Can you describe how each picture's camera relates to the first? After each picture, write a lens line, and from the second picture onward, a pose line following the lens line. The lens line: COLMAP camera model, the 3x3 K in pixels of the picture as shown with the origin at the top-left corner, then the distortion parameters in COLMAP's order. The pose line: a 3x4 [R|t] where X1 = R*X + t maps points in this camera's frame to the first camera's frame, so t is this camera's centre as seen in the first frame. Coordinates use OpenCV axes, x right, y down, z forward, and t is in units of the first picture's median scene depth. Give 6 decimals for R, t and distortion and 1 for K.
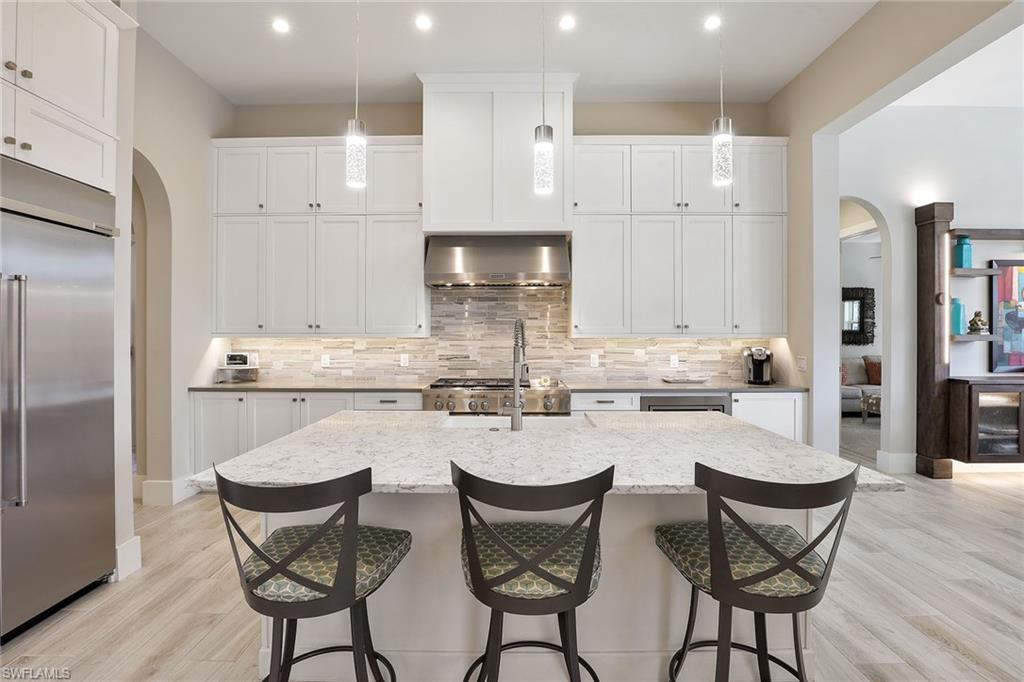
lens RADIAL K [[484.9, 0, 515.7], [0, 484.9, 331.2], [0, 0, 1]] dist [-0.027170, 0.001654]
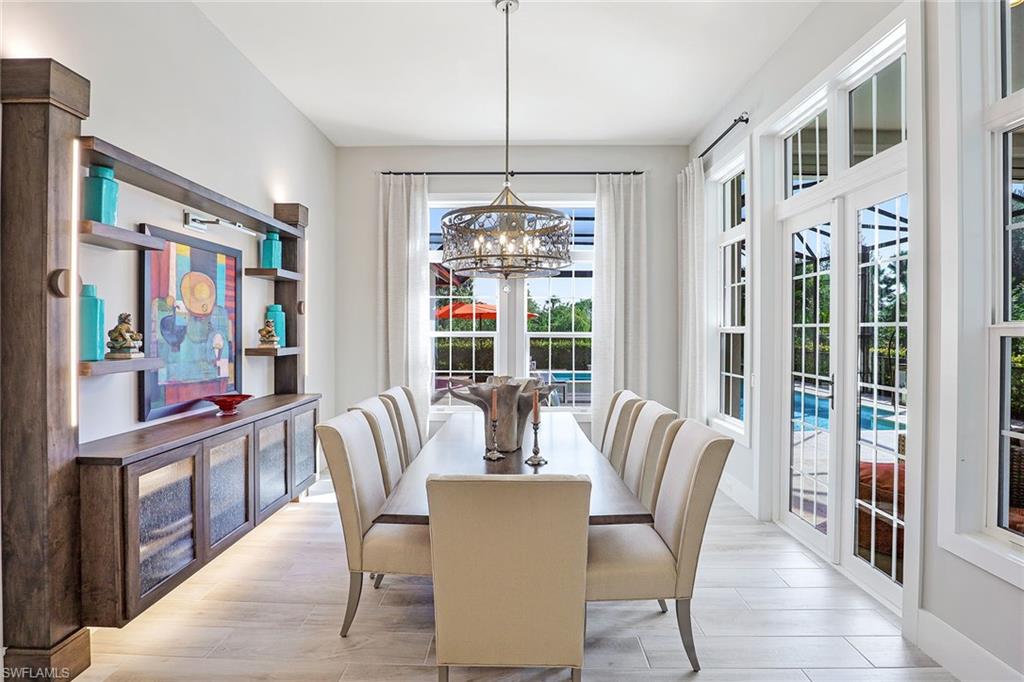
lens RADIAL K [[484.9, 0, 506.1], [0, 484.9, 335.1], [0, 0, 1]] dist [-0.027170, 0.001654]
pose [[0.015945, -0.009598, 0.999827, 0.456266], [-0.008002, 0.999921, 0.009726, -0.026942], [-0.999841, -0.008155, 0.015867, 0.571922]]
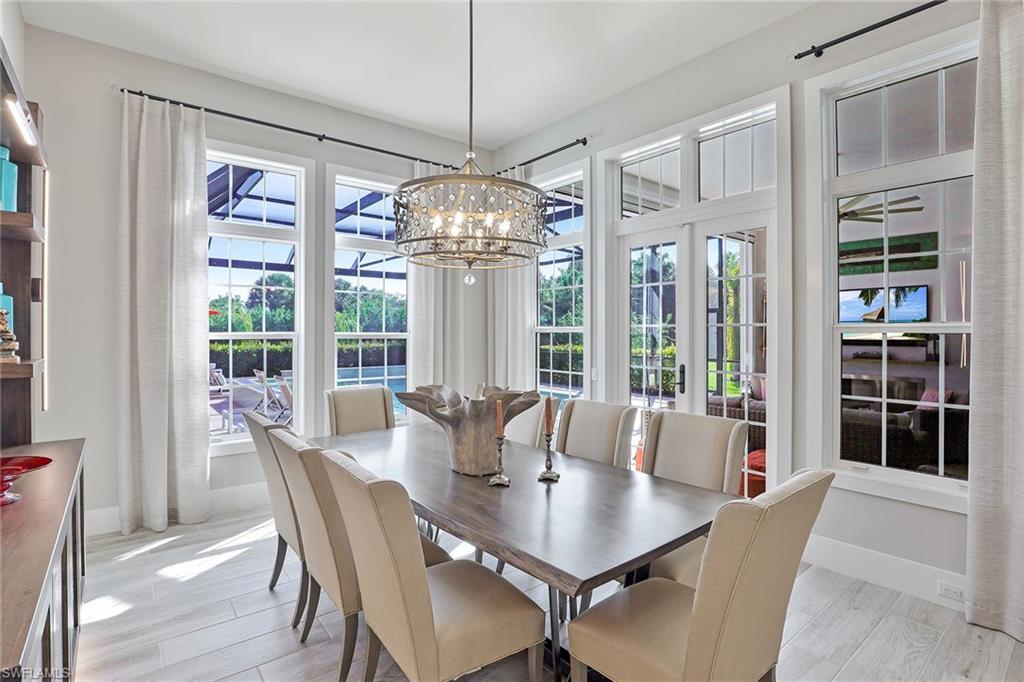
lens RADIAL K [[484.9, 0, 544.0], [0, 484.9, 338.5], [0, 0, 1]] dist [-0.027170, 0.001654]
pose [[-0.620907, -0.011632, 0.783798, 0.609246], [-0.004070, 0.999924, 0.011615, -0.024034], [-0.783874, 0.004022, -0.620907, 0.821478]]
